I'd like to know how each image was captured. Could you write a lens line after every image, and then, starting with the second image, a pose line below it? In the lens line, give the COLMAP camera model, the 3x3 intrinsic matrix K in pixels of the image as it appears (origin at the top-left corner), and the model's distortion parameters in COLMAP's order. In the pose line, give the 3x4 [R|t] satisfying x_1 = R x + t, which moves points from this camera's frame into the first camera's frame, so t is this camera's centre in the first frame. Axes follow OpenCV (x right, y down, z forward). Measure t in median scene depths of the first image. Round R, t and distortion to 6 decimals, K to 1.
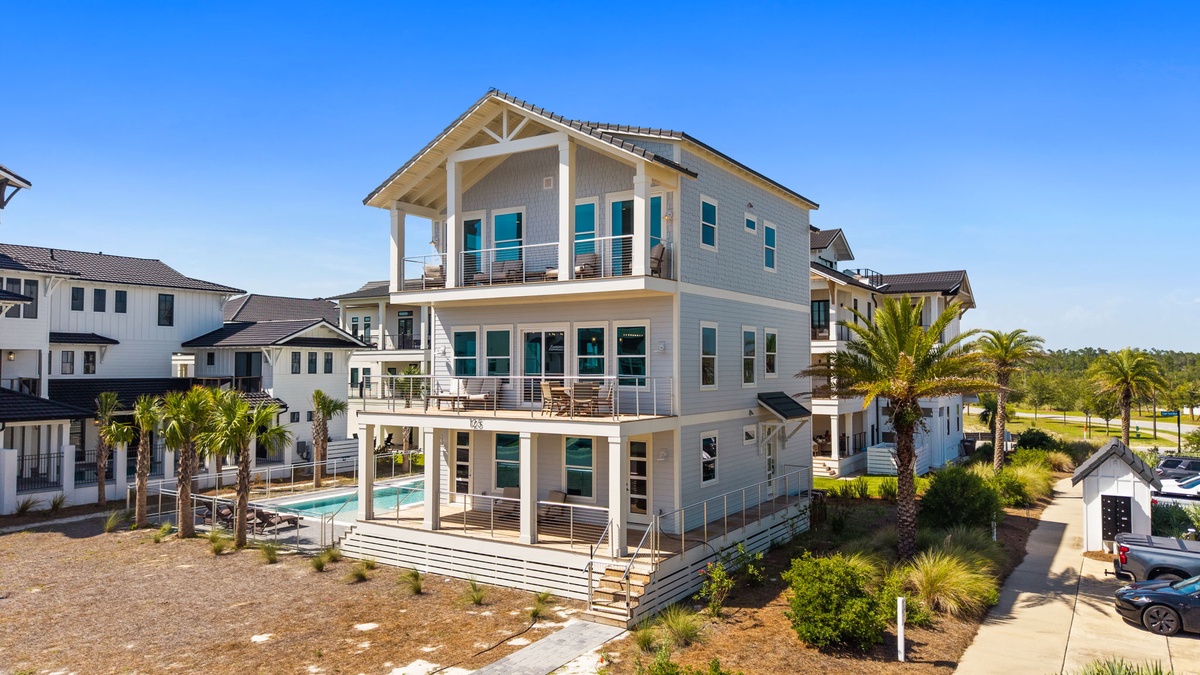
lens RADIAL K [[807.9, 0, 597.9], [0, 807.9, 339.0], [0, 0, 1]] dist [-0.000103, -0.001190]
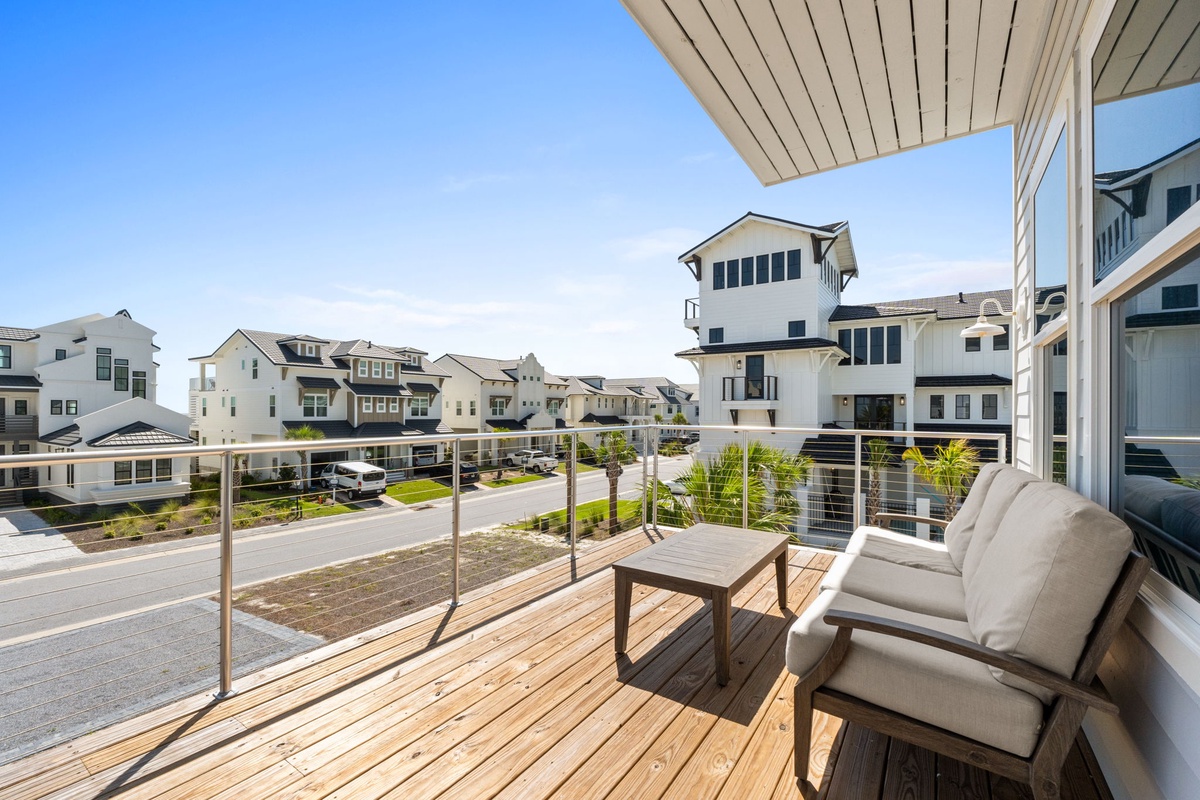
lens RADIAL K [[508.5, 0, 599.9], [0, 508.5, 412.9], [0, 0, 1]] dist [-0.004850, 0.000107]
pose [[-0.040328, 0.005057, -0.999174, -0.039340], [0.028811, 0.999577, 0.003897, 0.021279], [0.998771, -0.028630, -0.040457, 0.589932]]
